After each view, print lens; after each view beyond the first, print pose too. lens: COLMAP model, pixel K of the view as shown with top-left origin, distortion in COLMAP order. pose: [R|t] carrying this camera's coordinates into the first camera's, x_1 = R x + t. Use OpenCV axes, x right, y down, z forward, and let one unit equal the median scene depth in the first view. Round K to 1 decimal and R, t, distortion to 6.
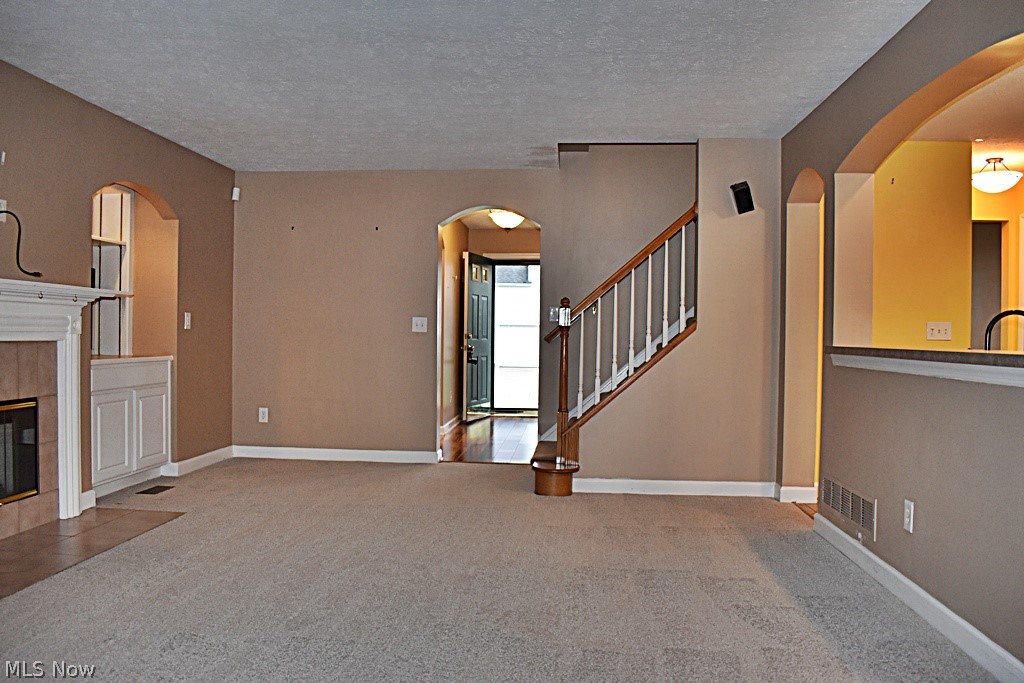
lens RADIAL K [[788.6, 0, 512.0], [0, 788.6, 341.5], [0, 0, 1]] dist [-0.092069, 0.001214]
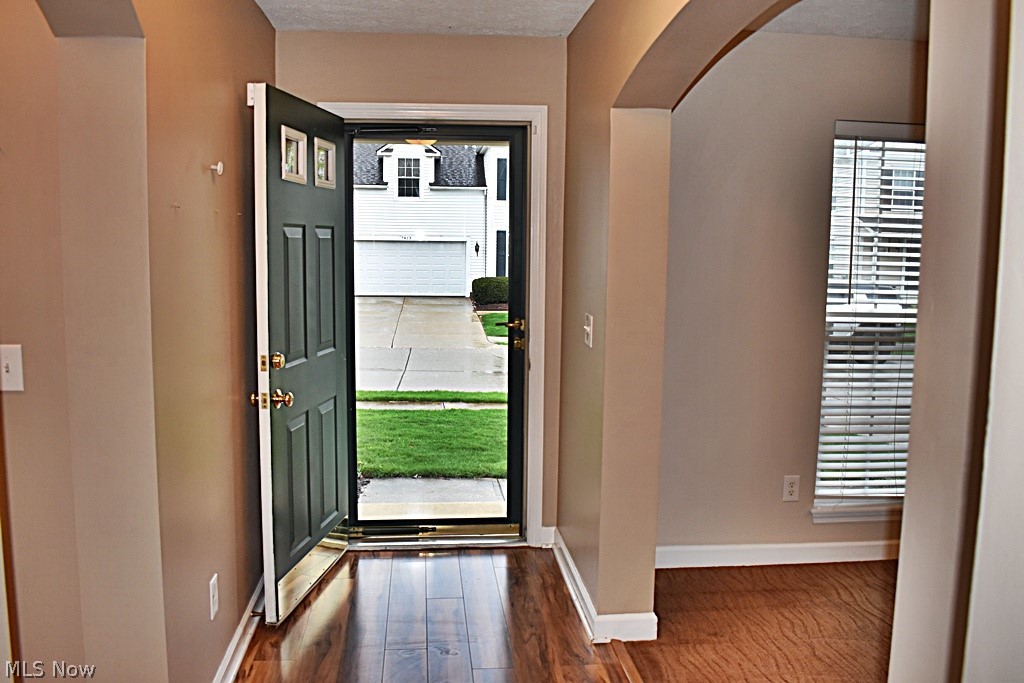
lens RADIAL K [[877.0, 0, 512.0], [0, 877.0, 341.5], [0, 0, 1]] dist [-0.087099, 0.008339]
pose [[0.985300, -0.021604, 0.169461, -0.019861], [0.003835, 0.994519, 0.104489, -0.048221], [-0.170790, -0.102304, 0.979982, 0.619032]]
